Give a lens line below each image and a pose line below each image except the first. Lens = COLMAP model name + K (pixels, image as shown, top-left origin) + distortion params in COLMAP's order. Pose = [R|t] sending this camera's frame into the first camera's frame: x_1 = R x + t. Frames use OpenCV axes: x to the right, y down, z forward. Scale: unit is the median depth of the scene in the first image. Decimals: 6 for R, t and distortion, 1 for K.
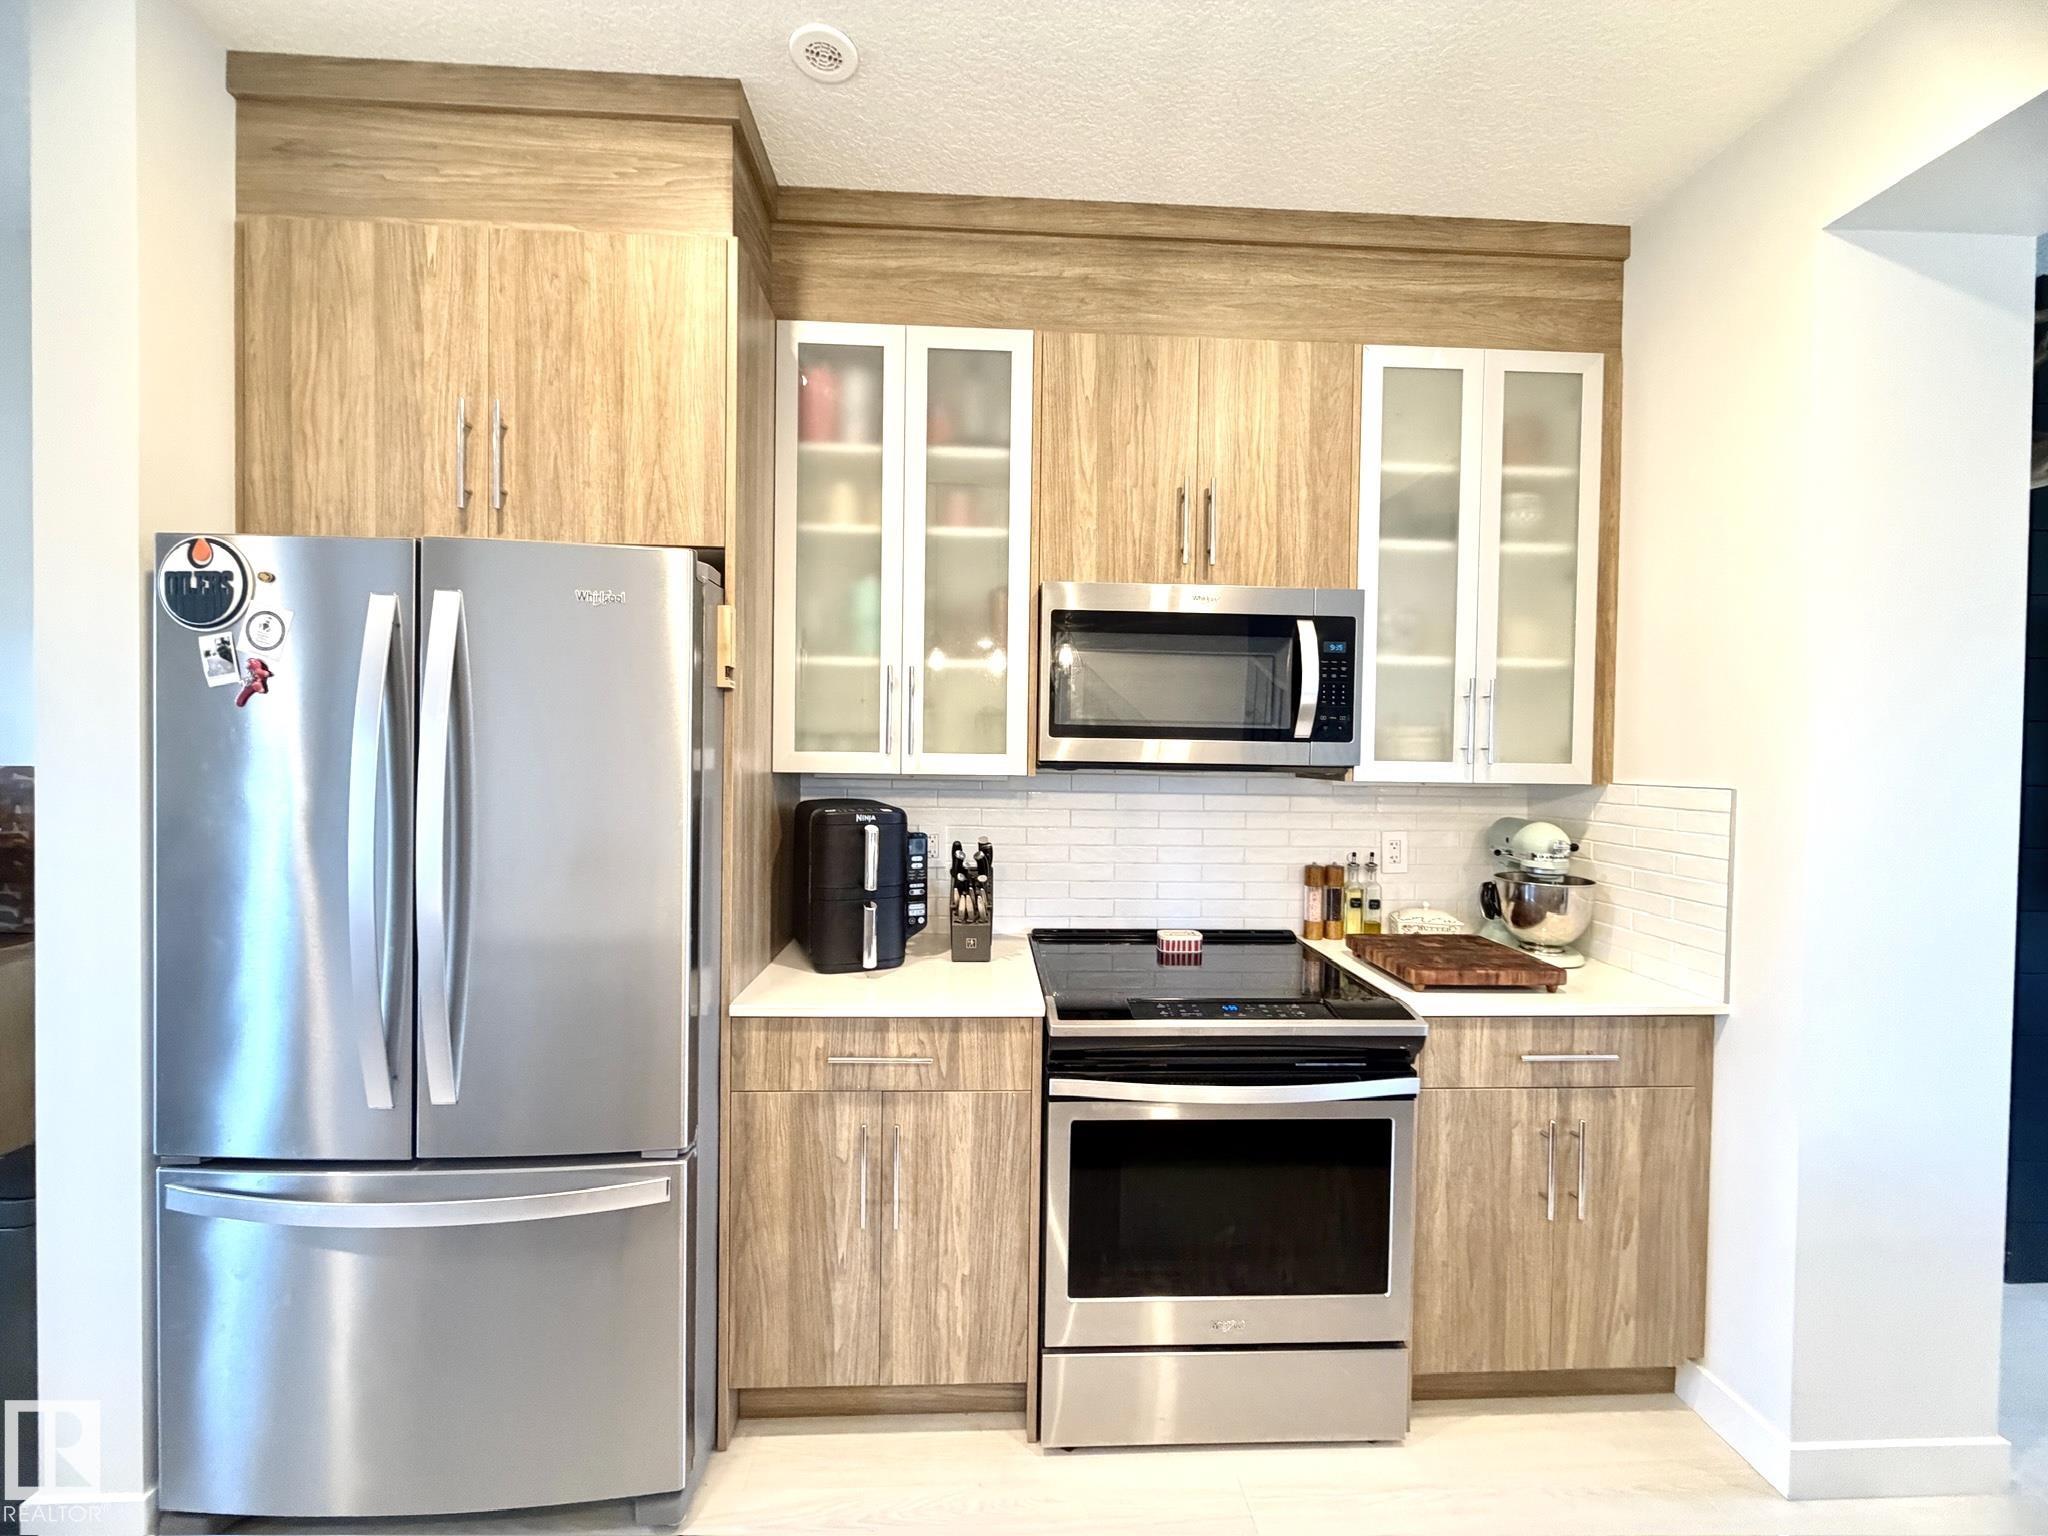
lens RADIAL K [[813.1, 0, 1017.8], [0, 813.1, 767.9], [0, 0, 1]] dist [0.000254, -0.000597]
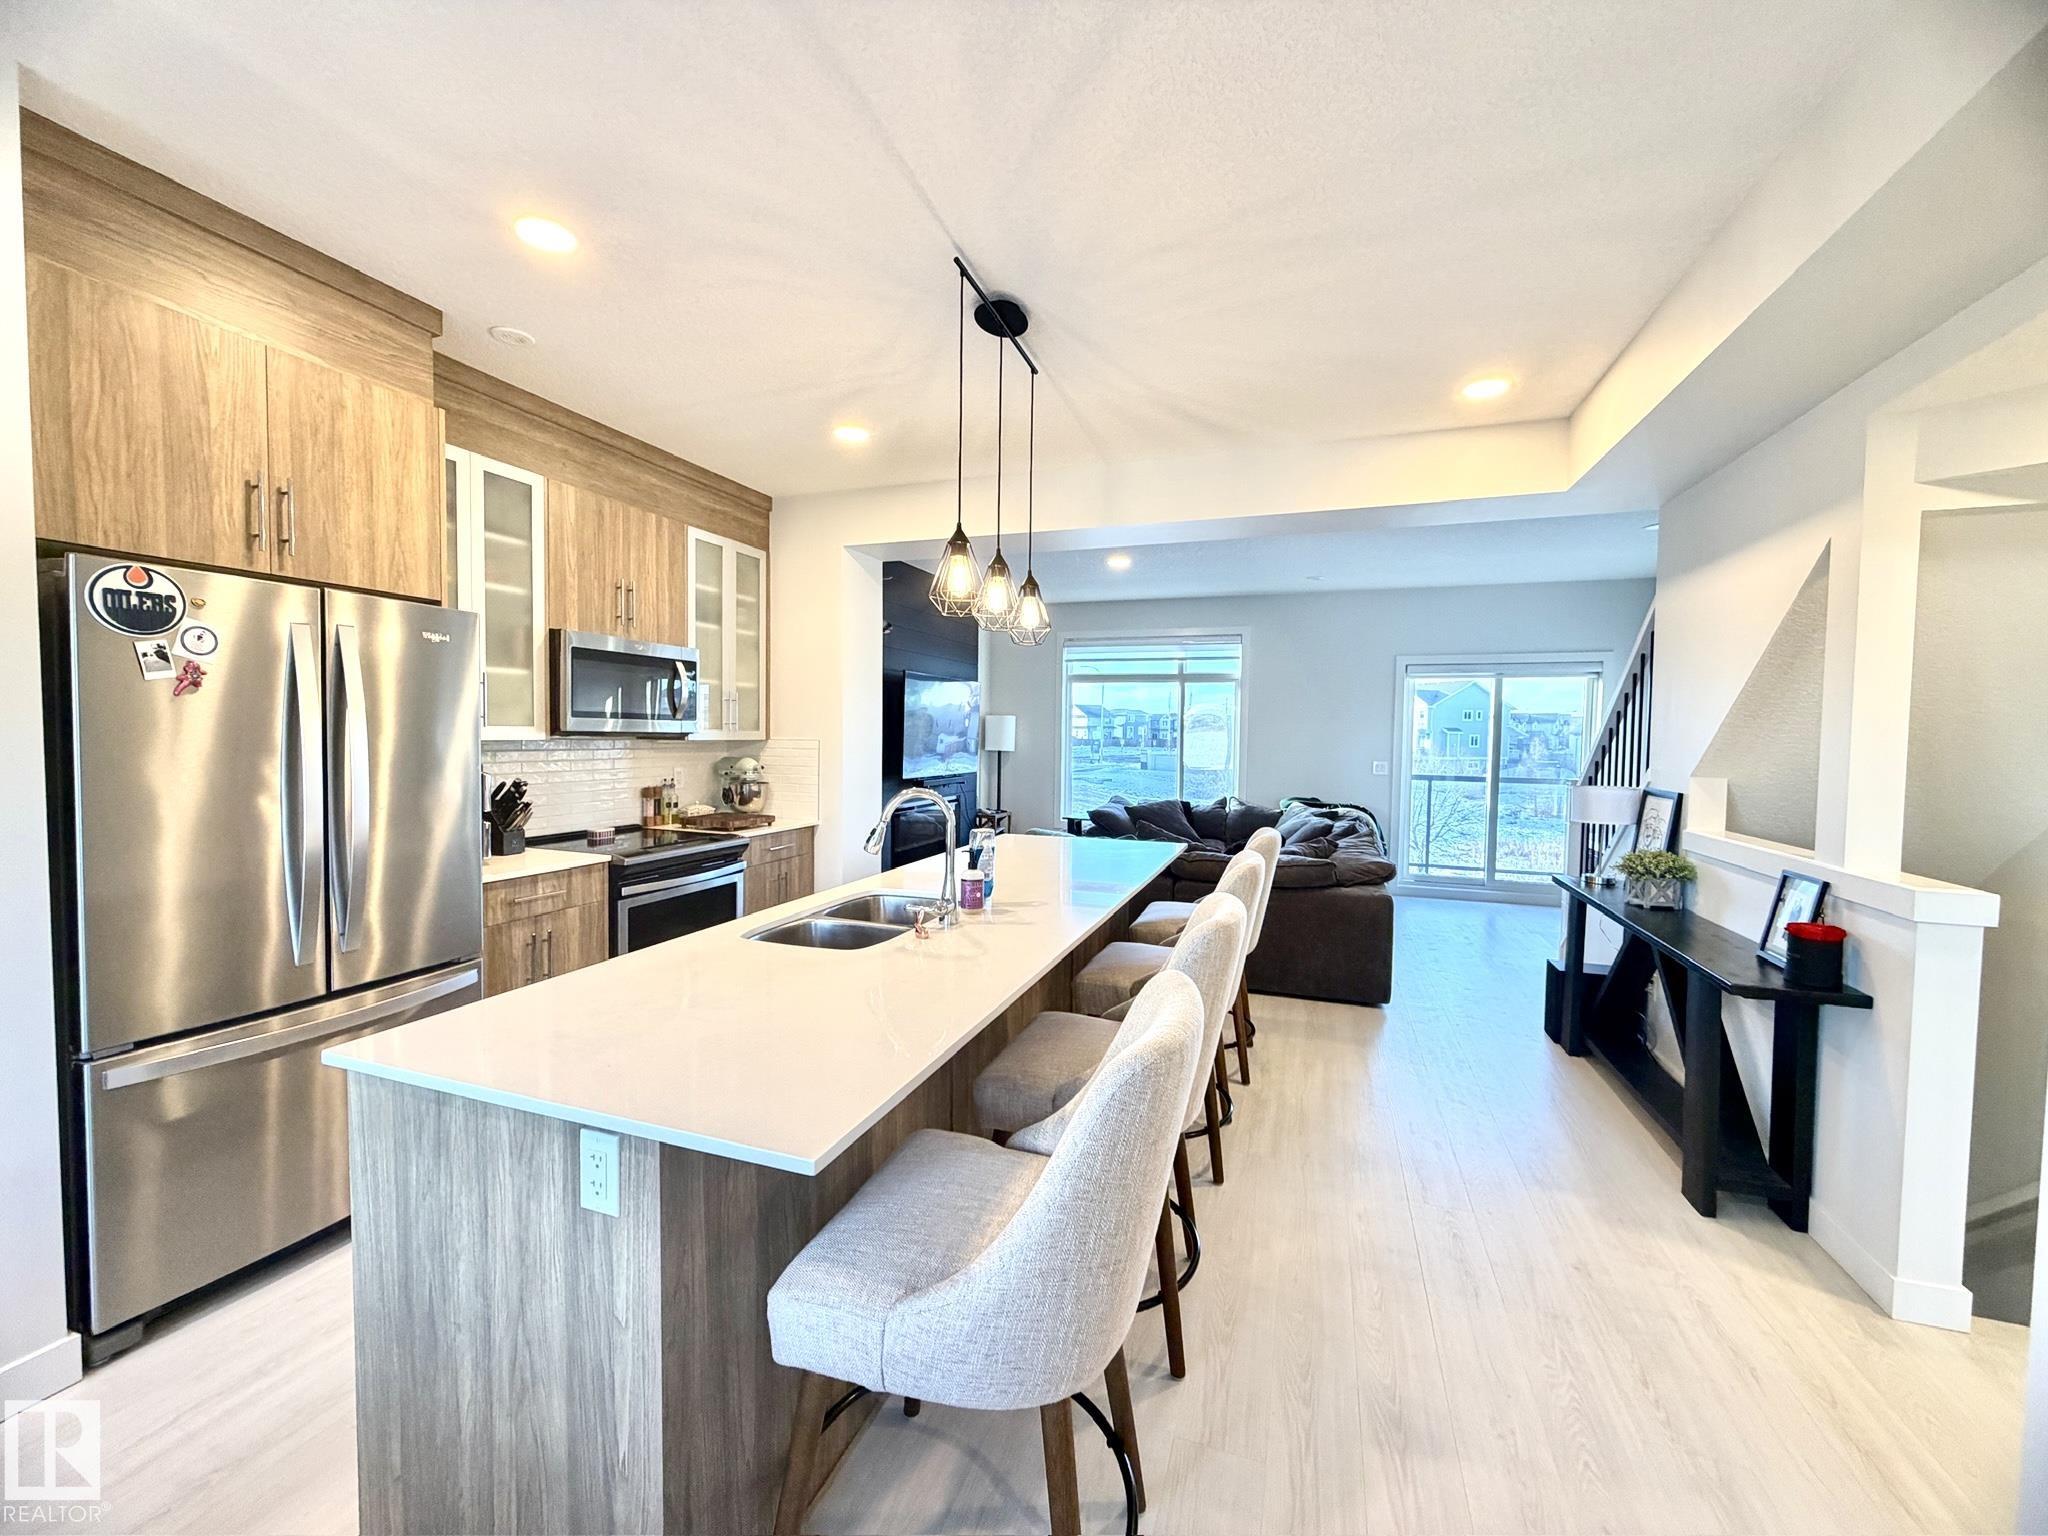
lens RADIAL K [[813.1, 0, 1017.8], [0, 813.1, 767.9], [0, 0, 1]] dist [0.000254, -0.000597]
pose [[0.391452, -0.048981, 0.918894, -1.384318], [0.009362, 0.998743, 0.049249, -0.007688], [-0.920151, -0.010676, 0.391419, -0.678017]]
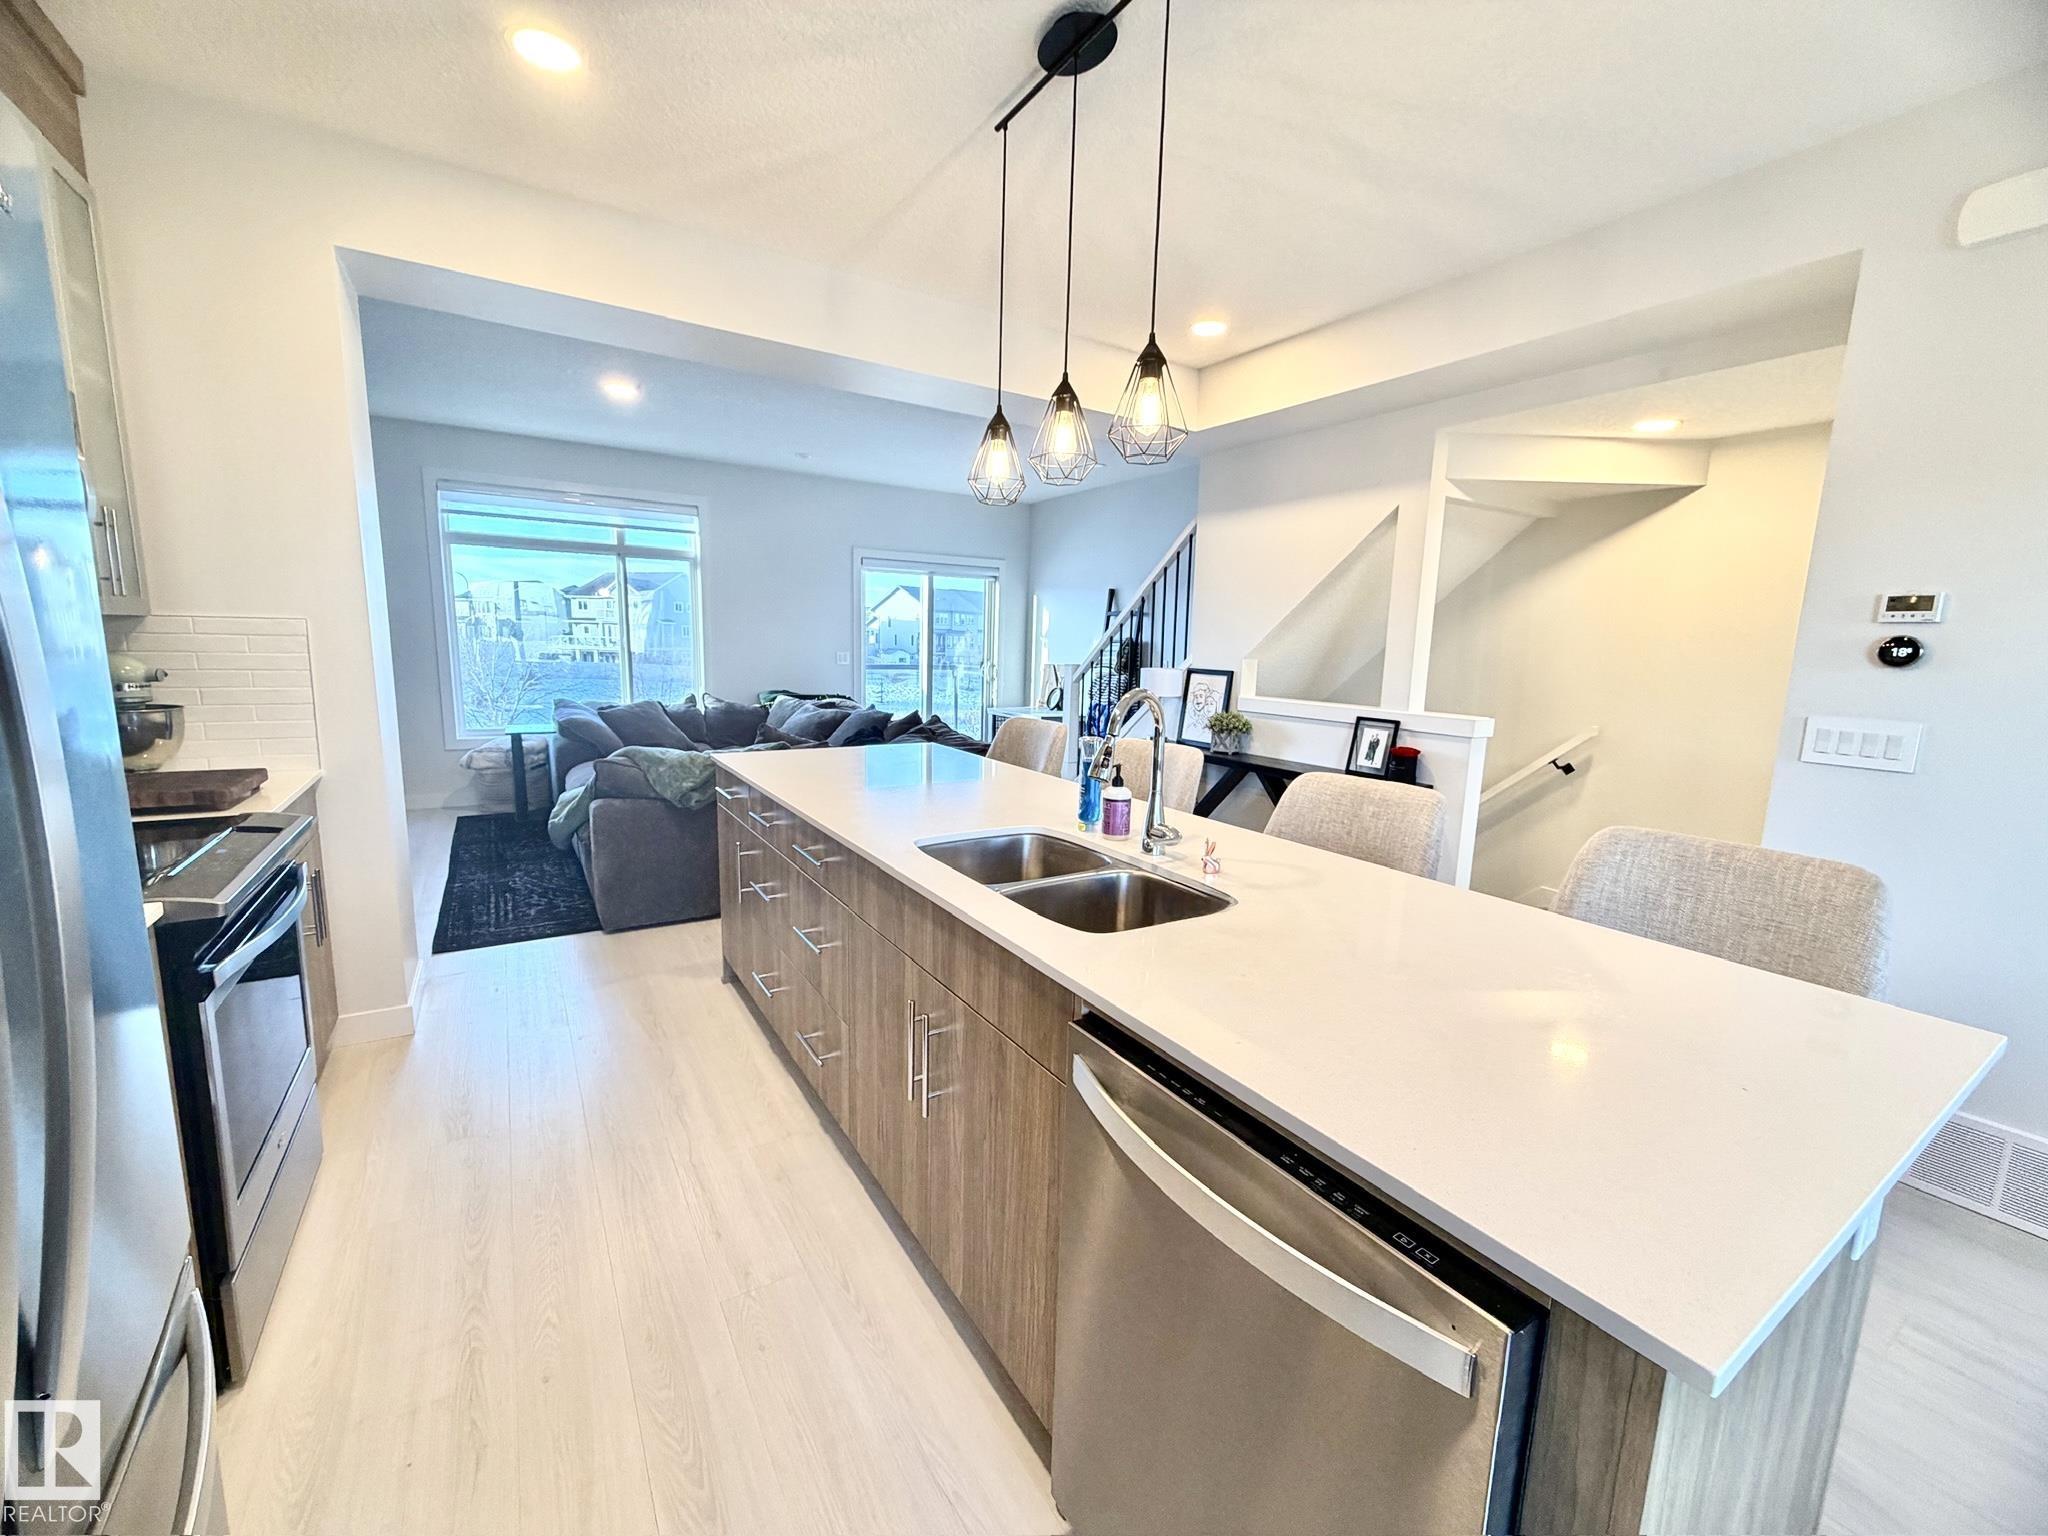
lens RADIAL K [[813.1, 0, 1017.8], [0, 813.1, 767.9], [0, 0, 1]] dist [0.000254, -0.000597]
pose [[-0.489454, -0.163286, 0.856605, -1.034490], [-0.016472, 0.983869, 0.178133, 0.008842], [-0.871873, 0.073078, -0.484248, 0.644388]]
